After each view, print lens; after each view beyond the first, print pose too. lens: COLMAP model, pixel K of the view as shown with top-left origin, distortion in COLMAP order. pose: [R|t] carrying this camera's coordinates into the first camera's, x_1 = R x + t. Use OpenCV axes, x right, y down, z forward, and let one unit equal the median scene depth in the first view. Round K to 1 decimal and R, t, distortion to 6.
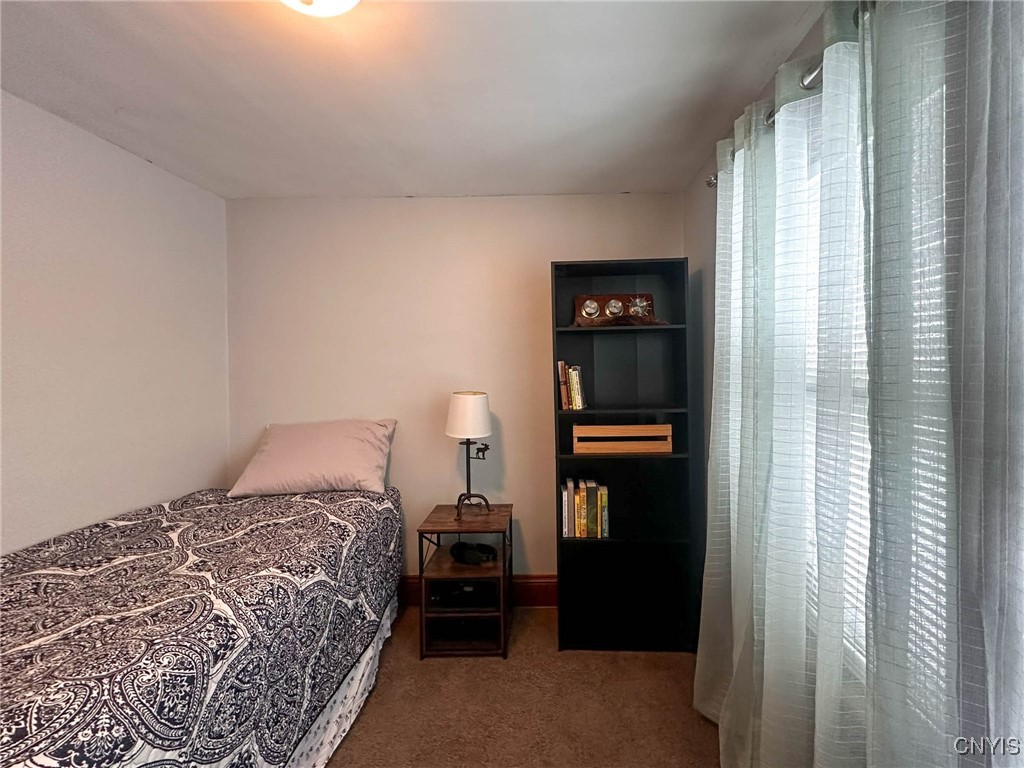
lens RADIAL K [[441.3, 0, 554.5], [0, 441.3, 372.5], [0, 0, 1]] dist [-0.000543, -0.000630]
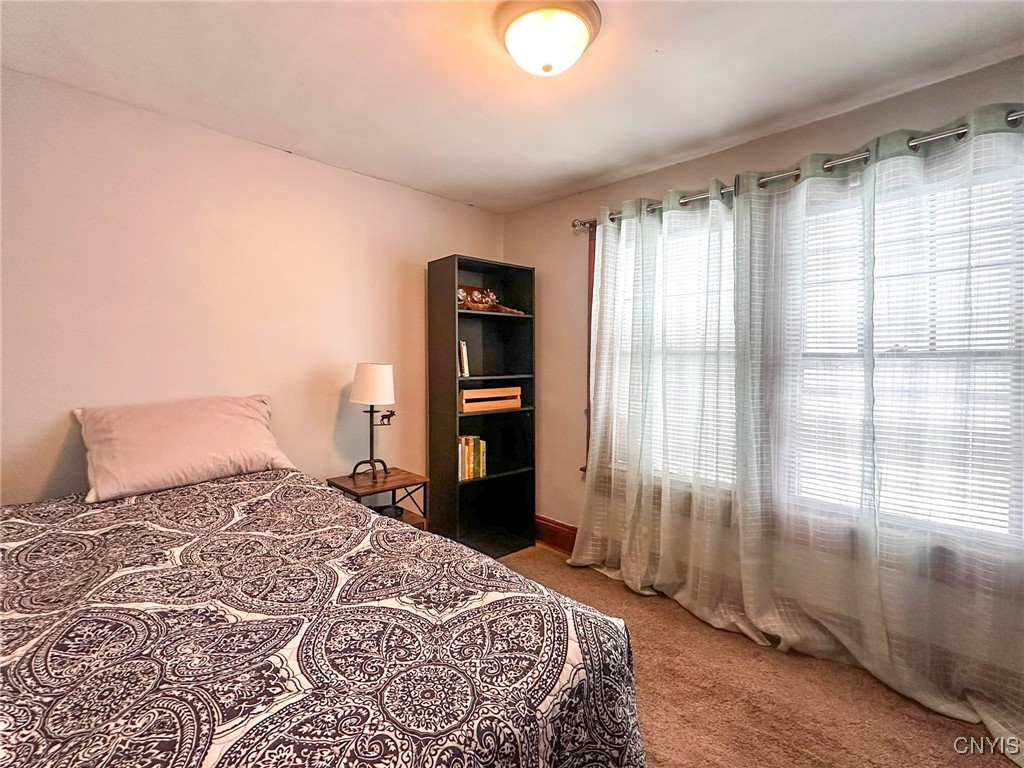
lens RADIAL K [[449.1, 0, 512.3], [0, 449.1, 380.1], [0, 0, 1]] dist [-0.005202, -0.000309]
pose [[0.731168, -0.017633, 0.681970, -0.856219], [-0.000511, 0.999651, 0.026396, 0.072359], [-0.682198, -0.019649, 0.730904, -0.005956]]
